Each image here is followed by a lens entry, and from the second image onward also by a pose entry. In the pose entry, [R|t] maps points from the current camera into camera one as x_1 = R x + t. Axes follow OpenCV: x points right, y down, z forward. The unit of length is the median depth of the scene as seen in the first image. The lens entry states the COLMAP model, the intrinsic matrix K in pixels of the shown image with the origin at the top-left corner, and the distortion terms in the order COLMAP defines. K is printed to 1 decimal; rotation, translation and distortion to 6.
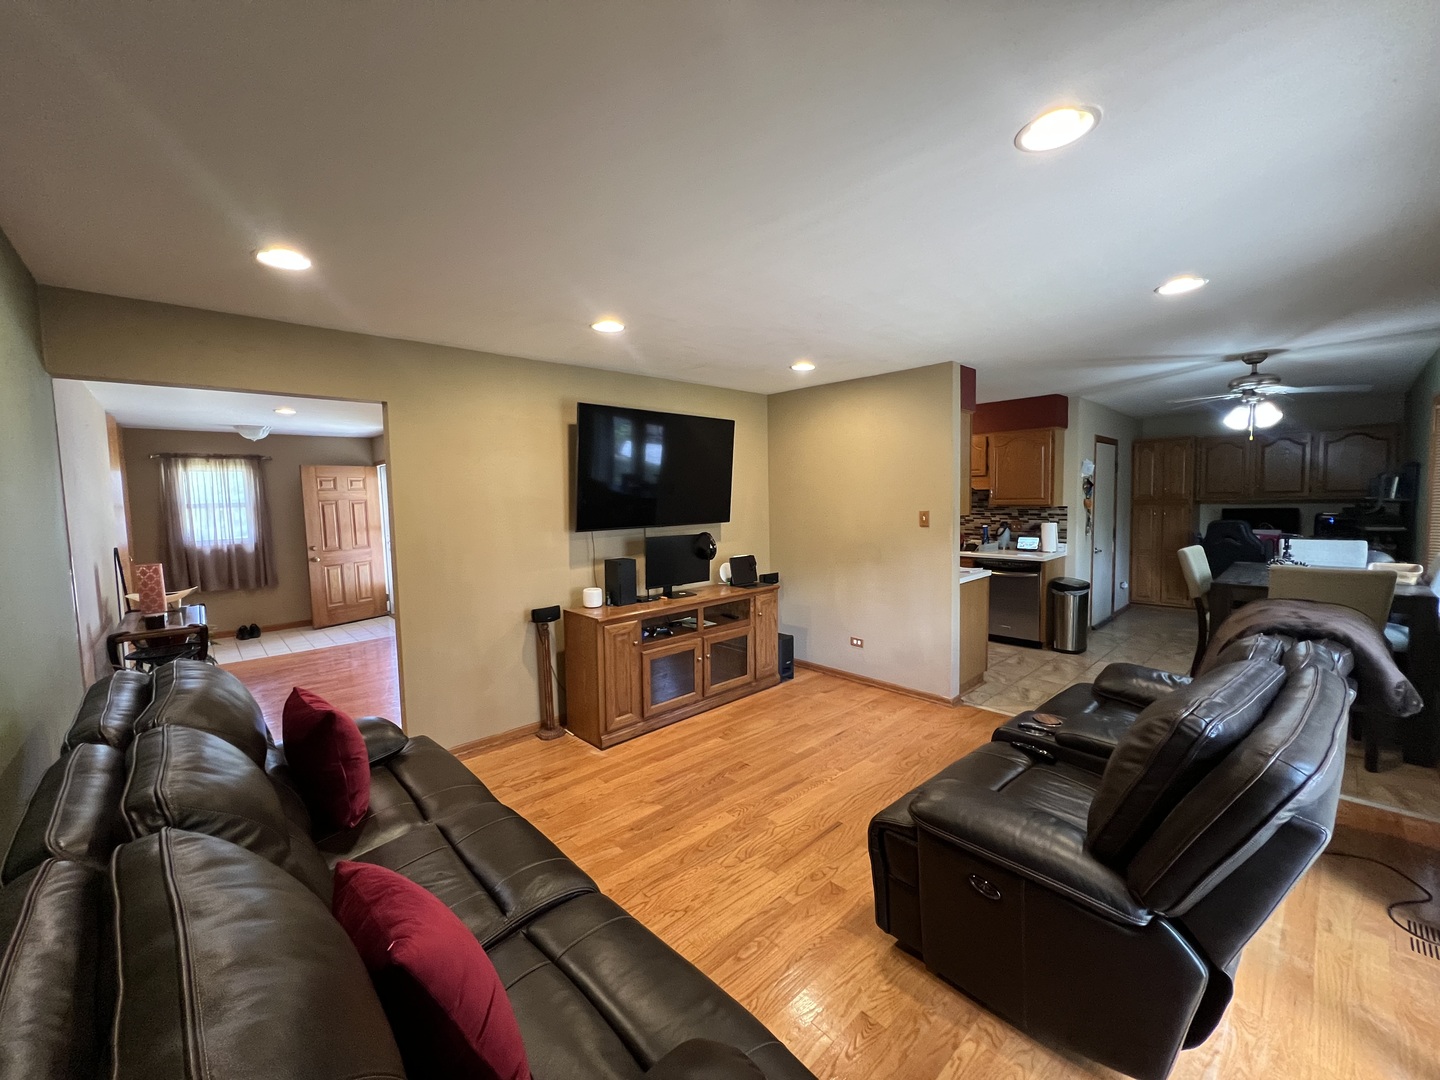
lens RADIAL K [[582.0, 0, 718.2], [0, 582.0, 540.6], [0, 0, 1]] dist [-0.002789, -0.000169]
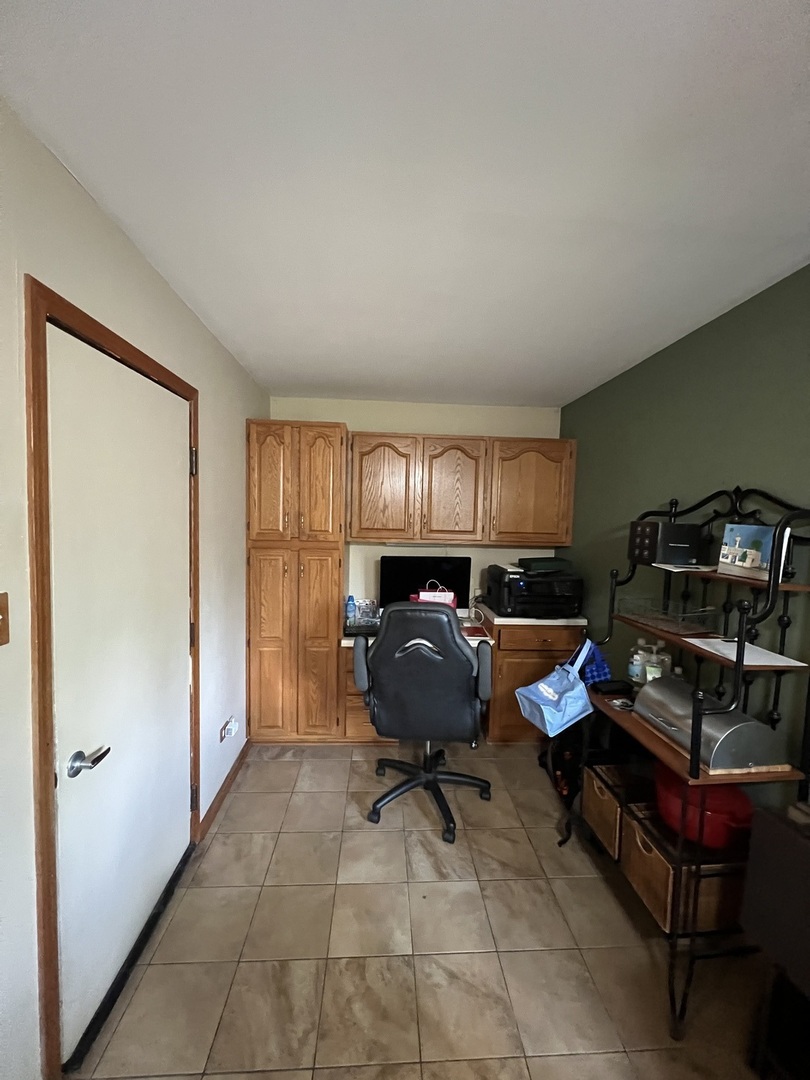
lens RADIAL K [[435.8, 0, 406.4], [0, 435.8, 543.7], [0, 0, 1]] dist [-0.000905, -0.000039]
pose [[0.635223, -0.015561, 0.772172, 0.566741], [0.016347, 0.999844, 0.006702, -0.073680], [-0.772156, 0.008365, 0.635378, 0.730370]]
